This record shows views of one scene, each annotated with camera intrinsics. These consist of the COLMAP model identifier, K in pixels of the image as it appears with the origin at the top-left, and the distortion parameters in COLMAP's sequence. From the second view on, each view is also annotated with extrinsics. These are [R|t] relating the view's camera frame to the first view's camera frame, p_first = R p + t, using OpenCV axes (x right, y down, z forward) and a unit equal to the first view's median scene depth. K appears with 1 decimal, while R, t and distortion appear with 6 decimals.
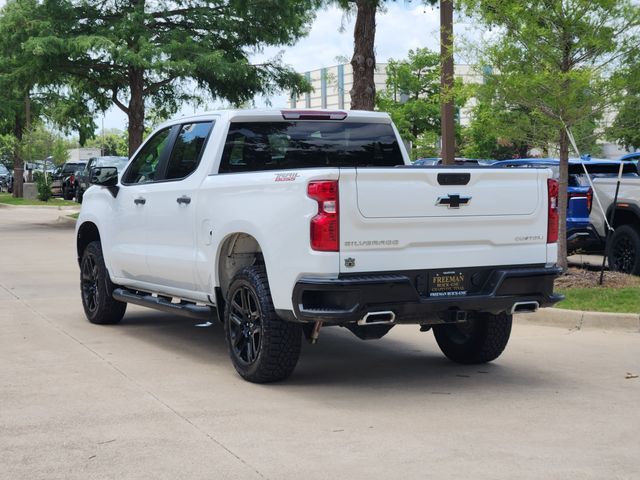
lens RADIAL K [[1163.1, 0, 323.3], [0, 1163.1, 242.9], [0, 0, 1]] dist [-0.021159, 0.000000]
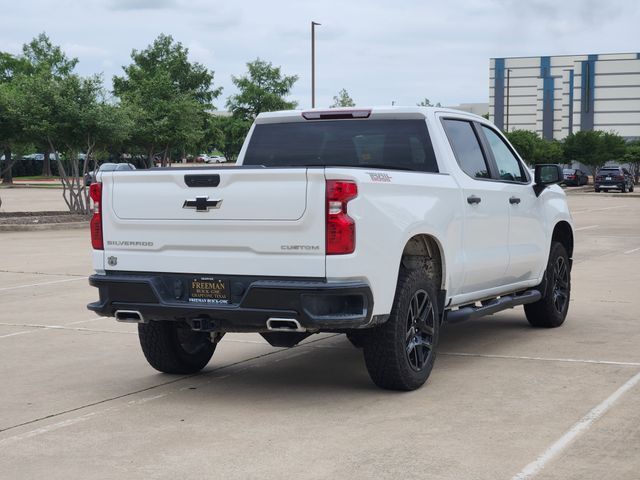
lens RADIAL K [[1163.1, 0, 321.6], [0, 1163.1, 237.8], [0, 0, 1]] dist [-0.021159, 0.000000]
pose [[0.618111, 0.038269, -0.785159, 0.919770], [-0.044149, 0.998928, 0.013932, -0.025637], [0.784850, 0.026053, 0.619138, 0.483578]]
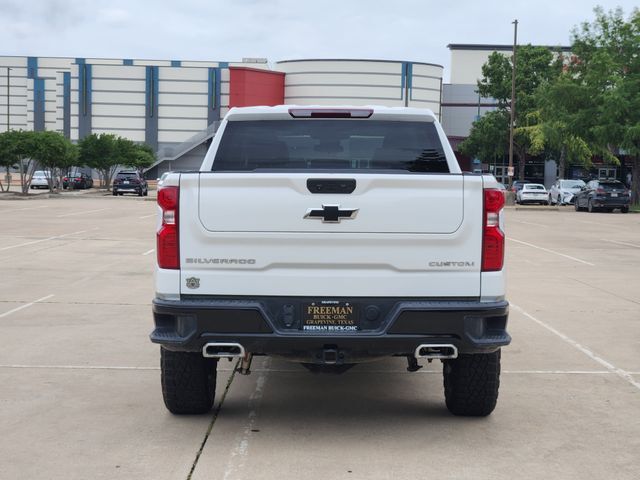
lens RADIAL K [[1163.1, 0, 306.4], [0, 1163.1, 243.4], [0, 0, 1]] dist [-0.021159, 0.000000]
pose [[0.889241, 0.034360, -0.456147, 0.464889], [-0.039532, 0.999217, -0.001798, -0.013222], [0.455728, 0.019632, 0.889903, 0.270307]]
